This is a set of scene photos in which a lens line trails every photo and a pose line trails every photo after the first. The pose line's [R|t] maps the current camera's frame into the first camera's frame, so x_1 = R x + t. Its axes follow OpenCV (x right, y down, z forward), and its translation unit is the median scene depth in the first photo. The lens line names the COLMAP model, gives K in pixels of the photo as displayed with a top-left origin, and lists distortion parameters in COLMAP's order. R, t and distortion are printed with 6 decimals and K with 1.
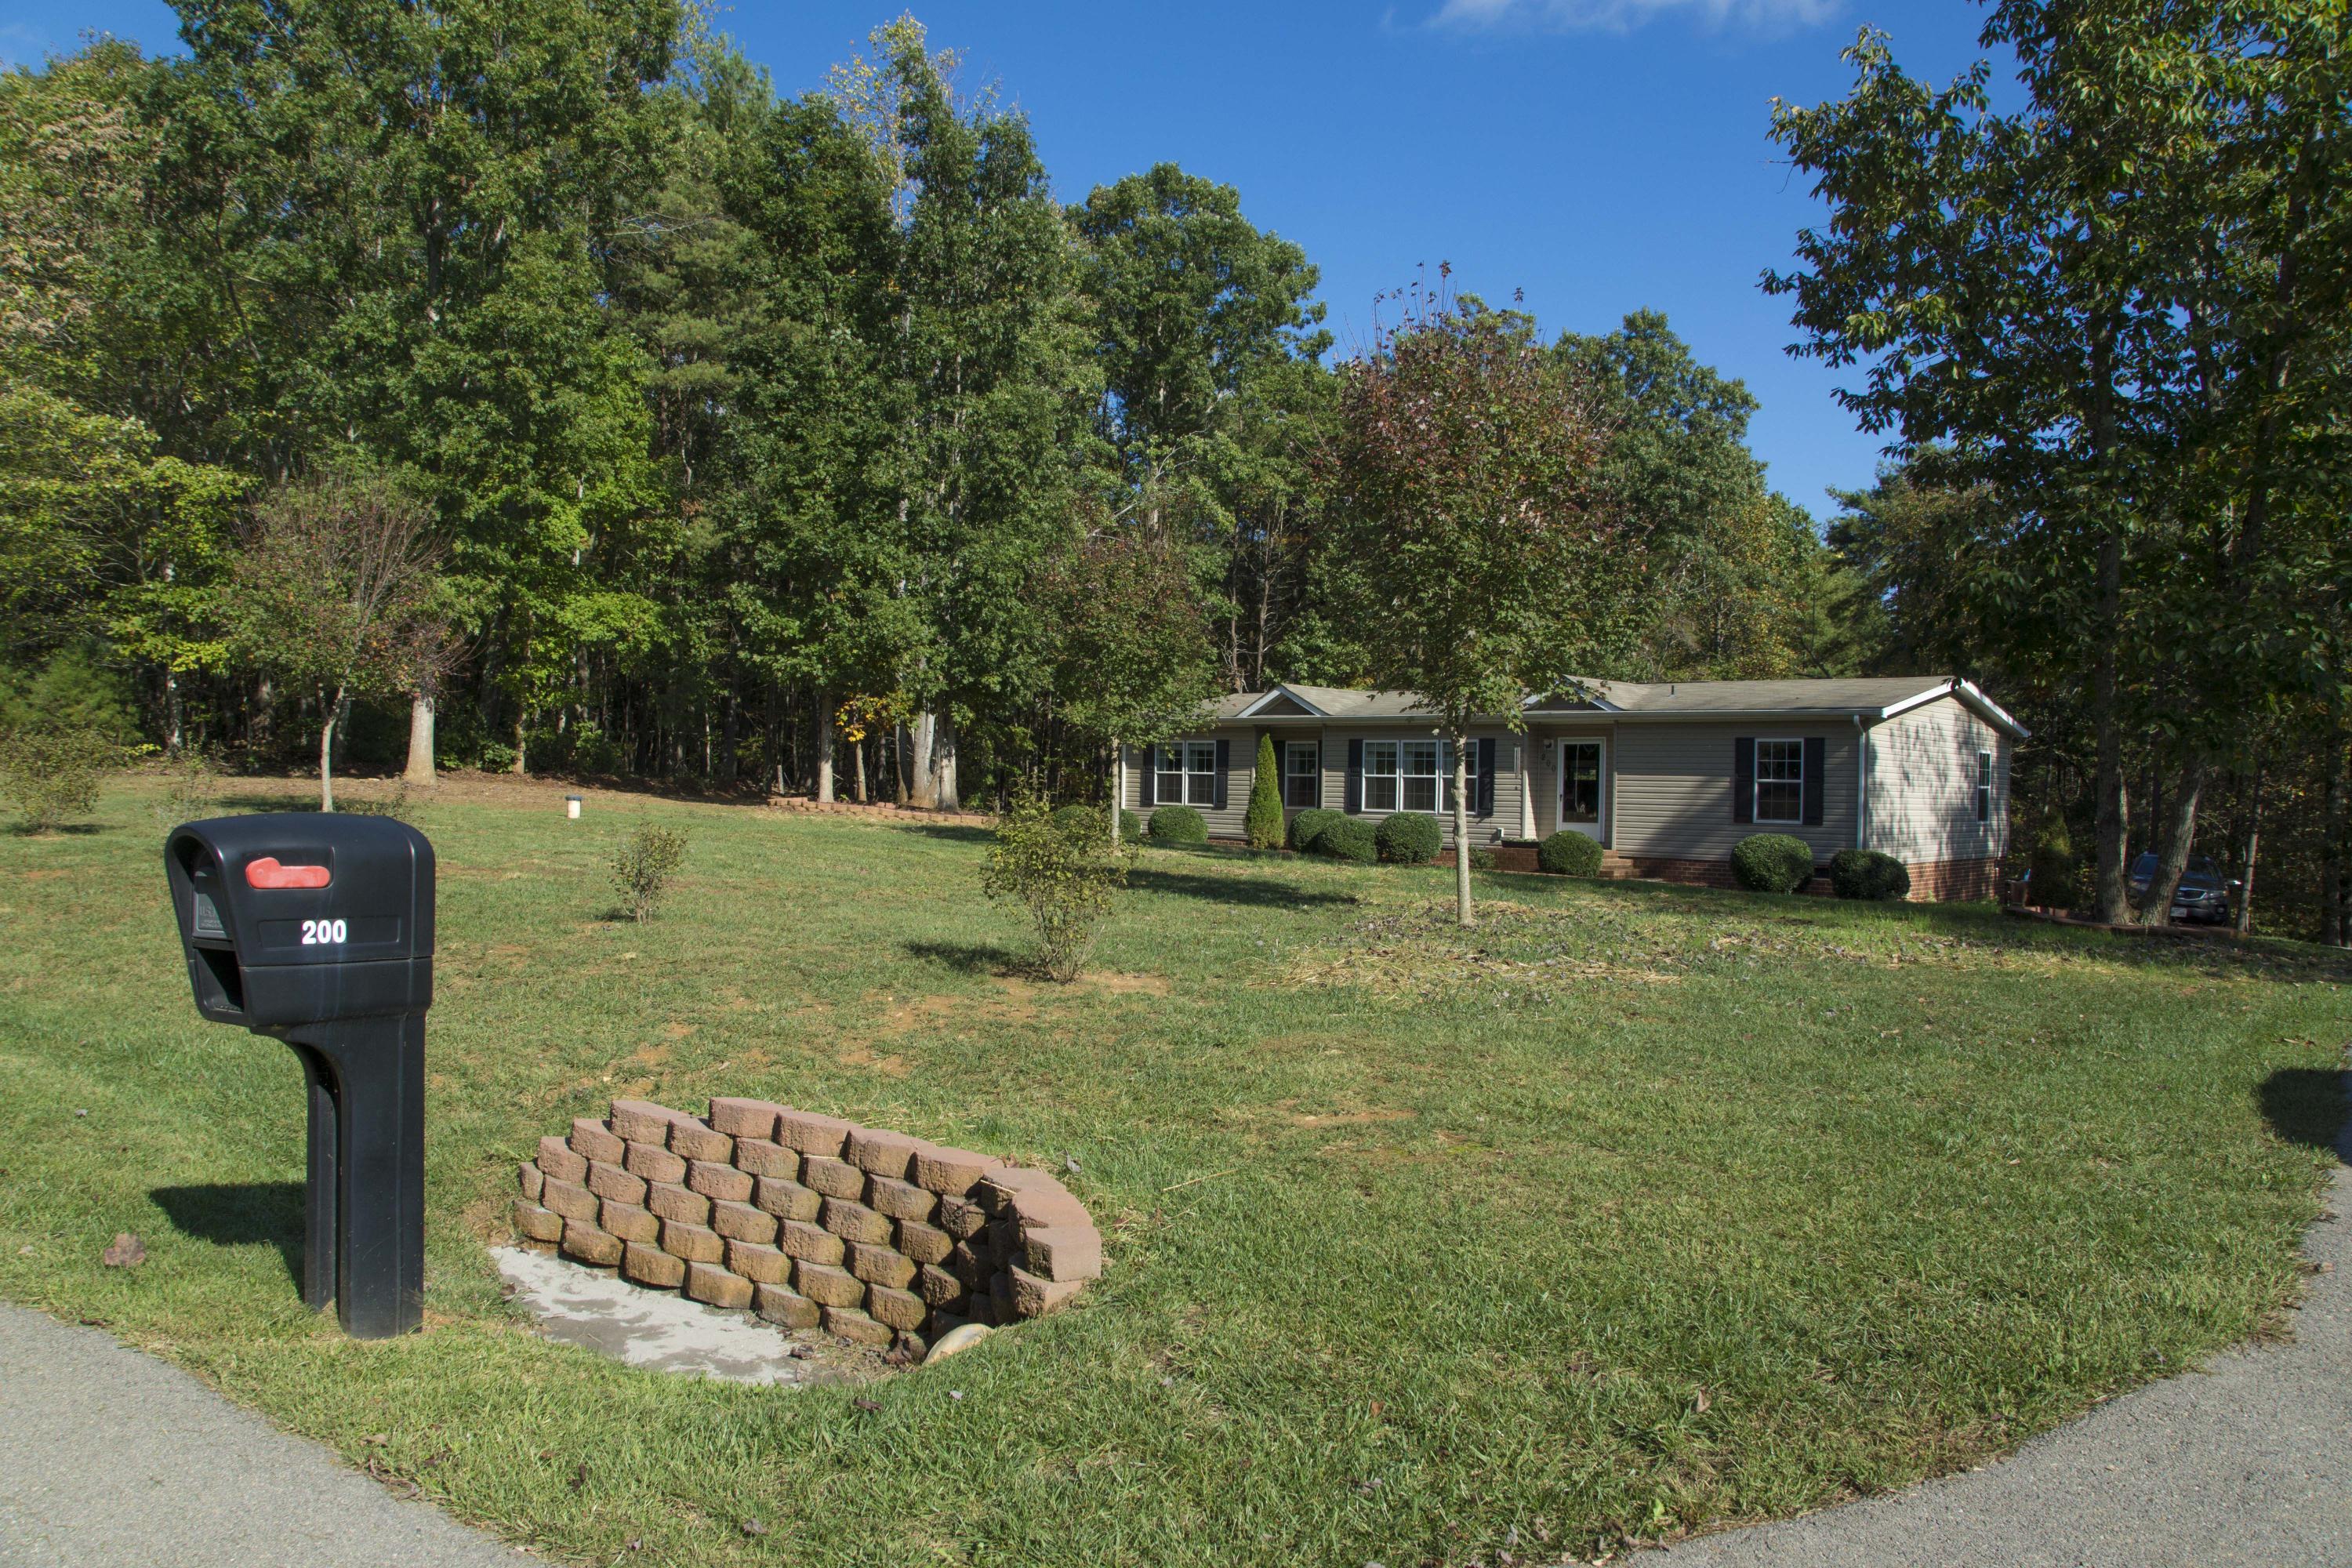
lens RADIAL K [[1656.1, 0, 1178.5], [0, 1656.1, 786.5], [0, 0, 1]] dist [-0.162832, 0.126045]
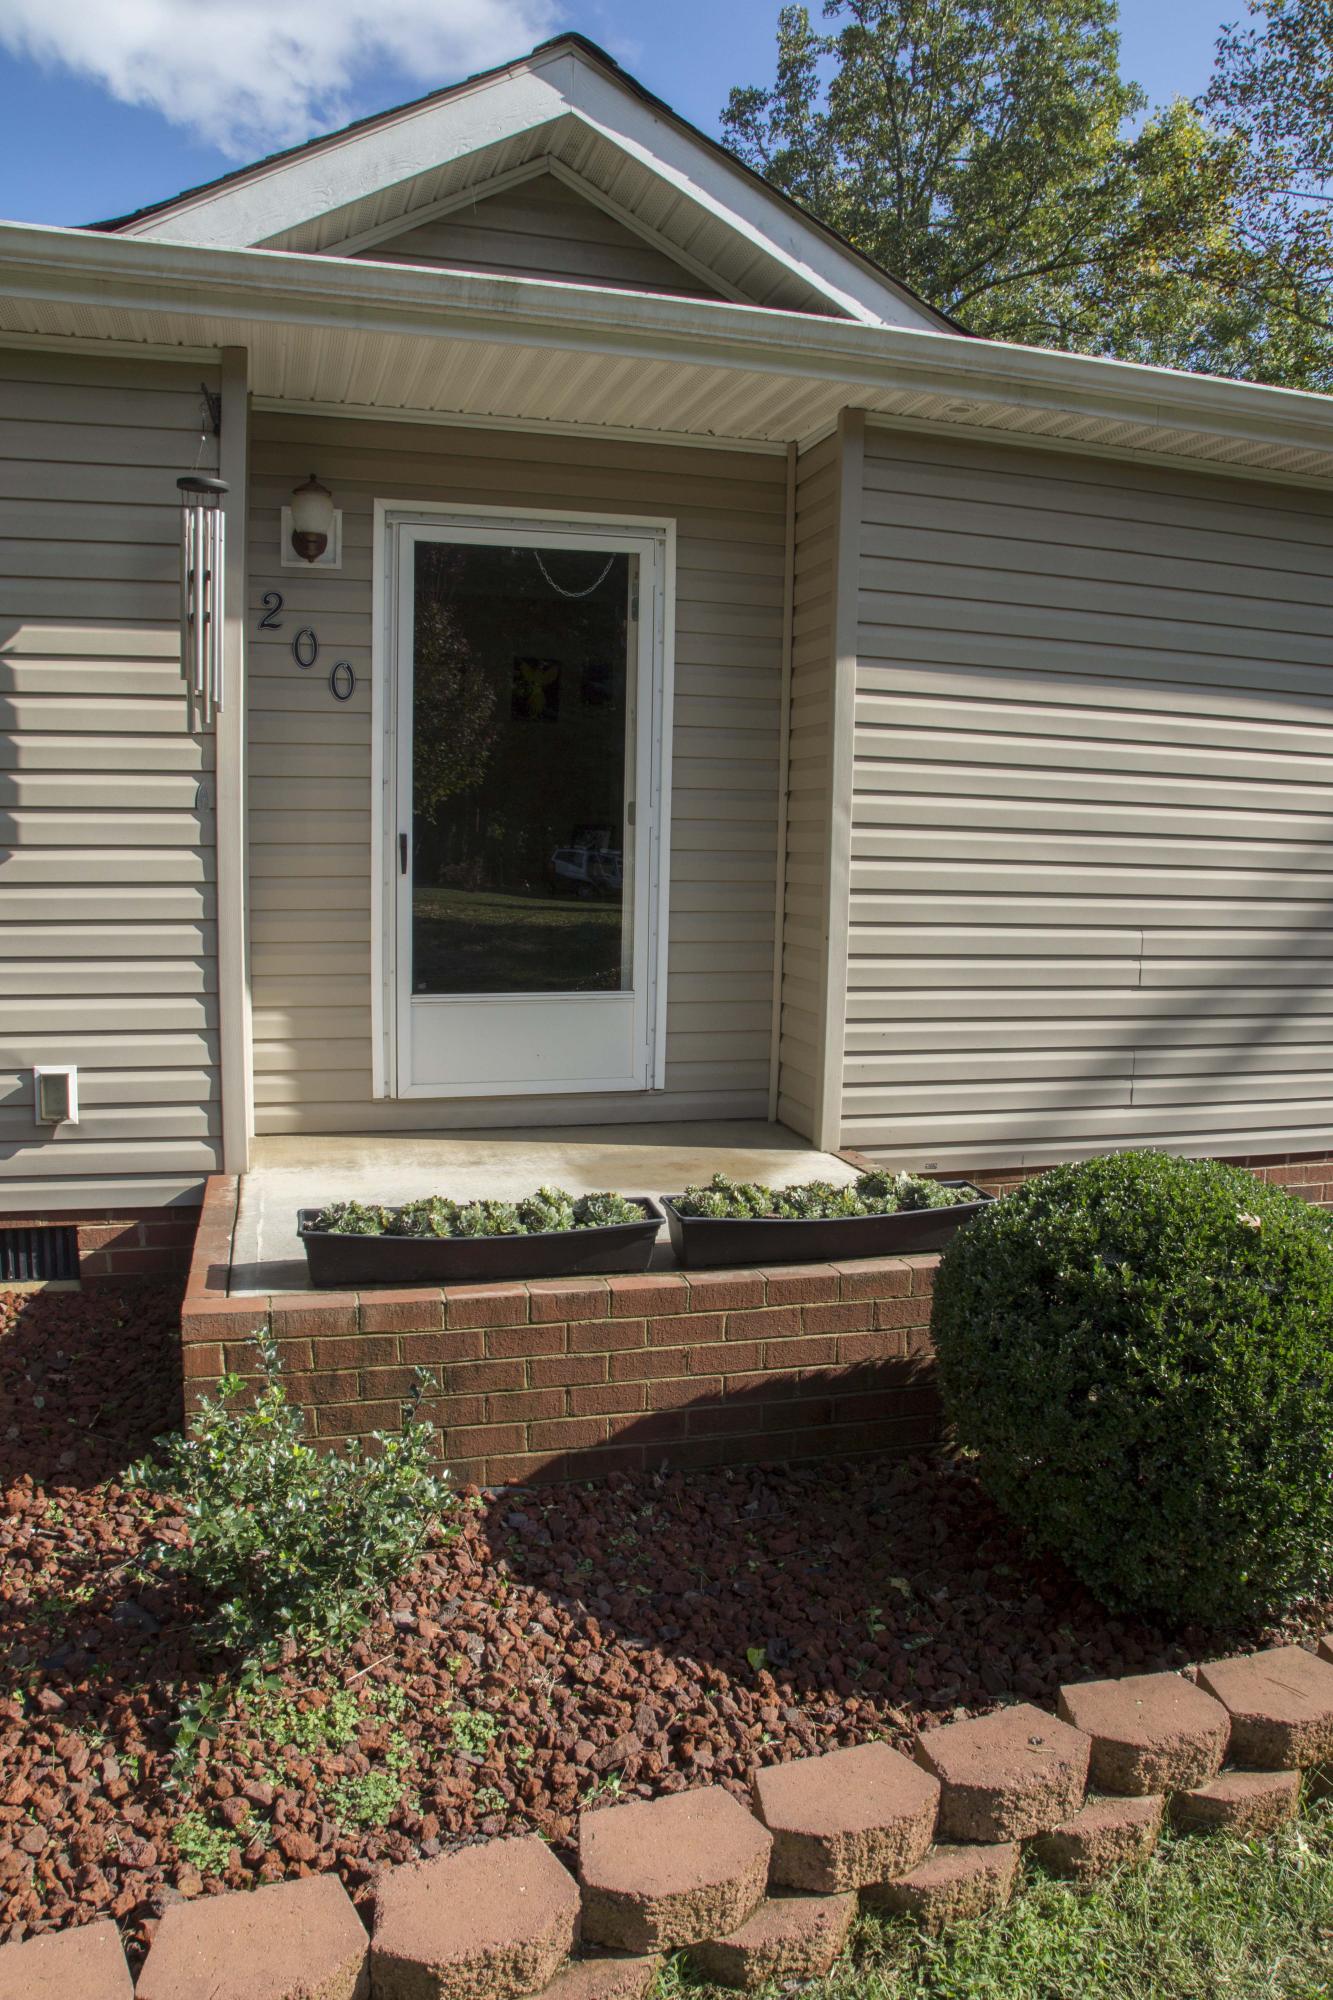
lens RADIAL K [[1408.2, 0, 671.0], [0, 1408.2, 1016.9], [0, 0, 1]] dist [-0.162832, 0.126045]
pose [[0.538872, -0.114253, 0.834604, 0.122322], [-0.014316, 0.989374, 0.144683, 0.002194], [-0.842266, -0.089914, 0.531511, 0.882948]]
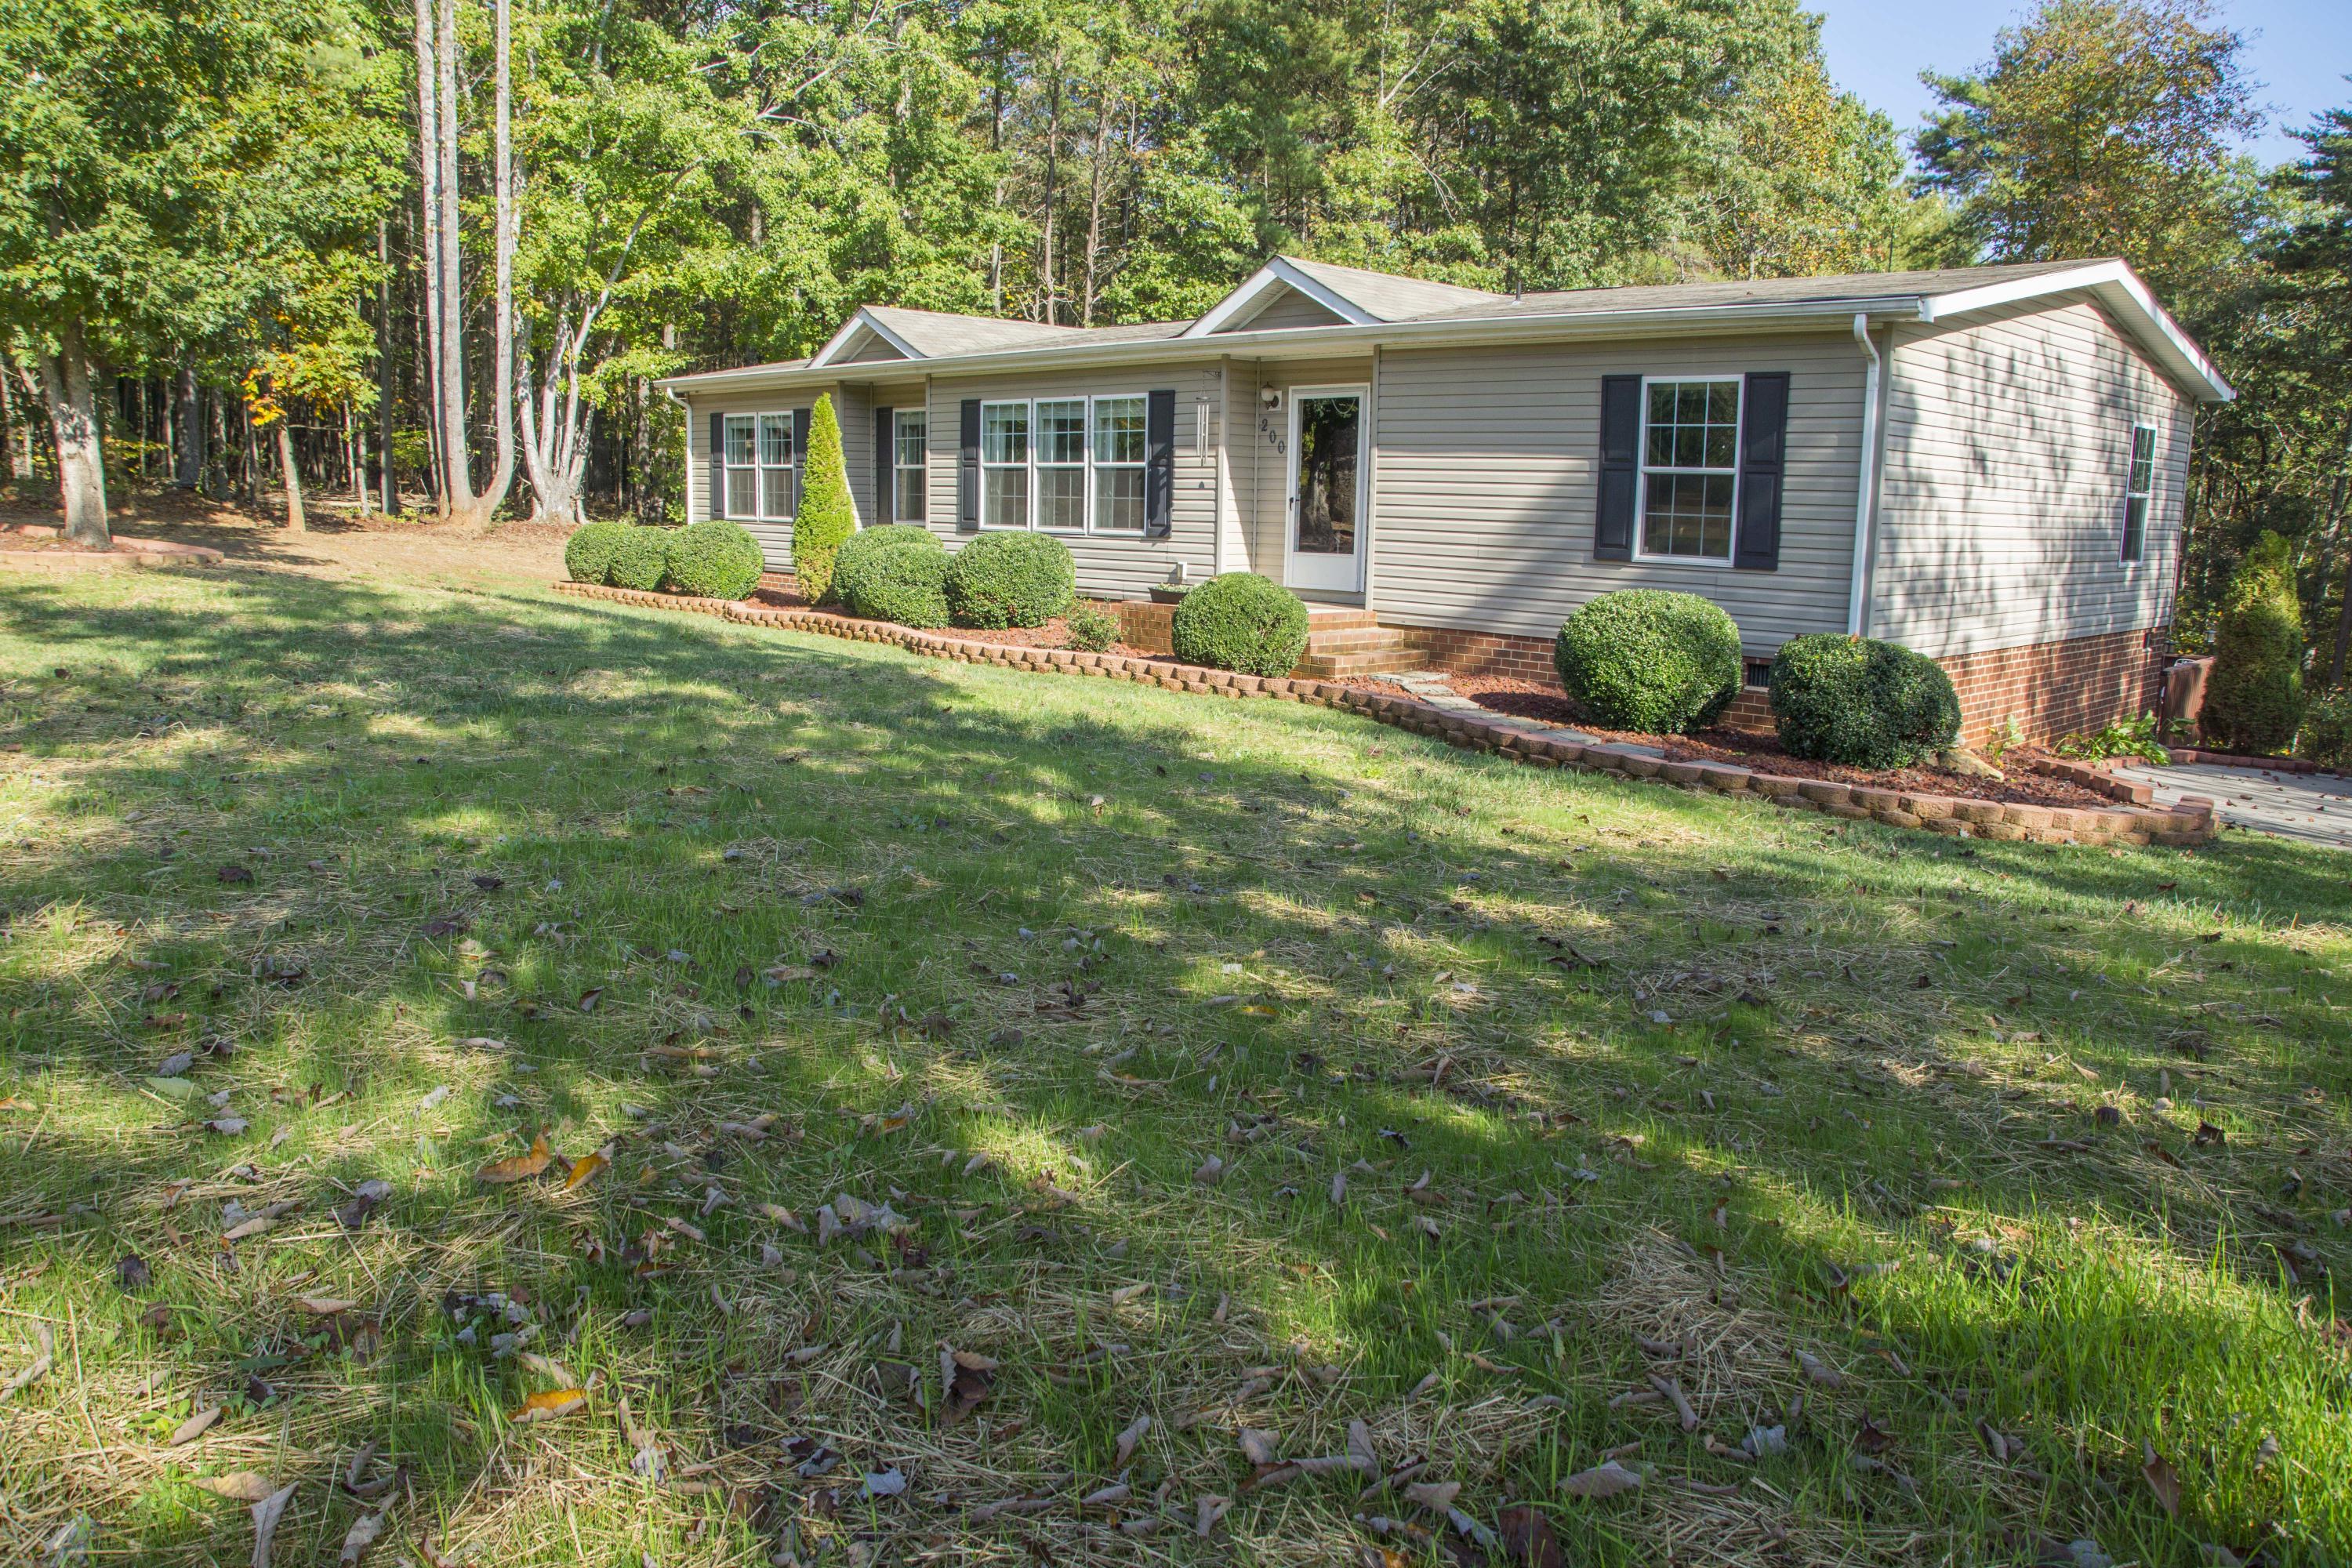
lens RADIAL K [[1656.1, 0, 1178.5], [0, 1656.1, 786.5], [0, 0, 1]] dist [-0.162832, 0.126045]
pose [[0.998636, 0.009163, -0.051394, 0.220842], [-0.000066, 0.984696, 0.174283, 0.004085], [0.052204, -0.174042, 0.983354, 0.467496]]
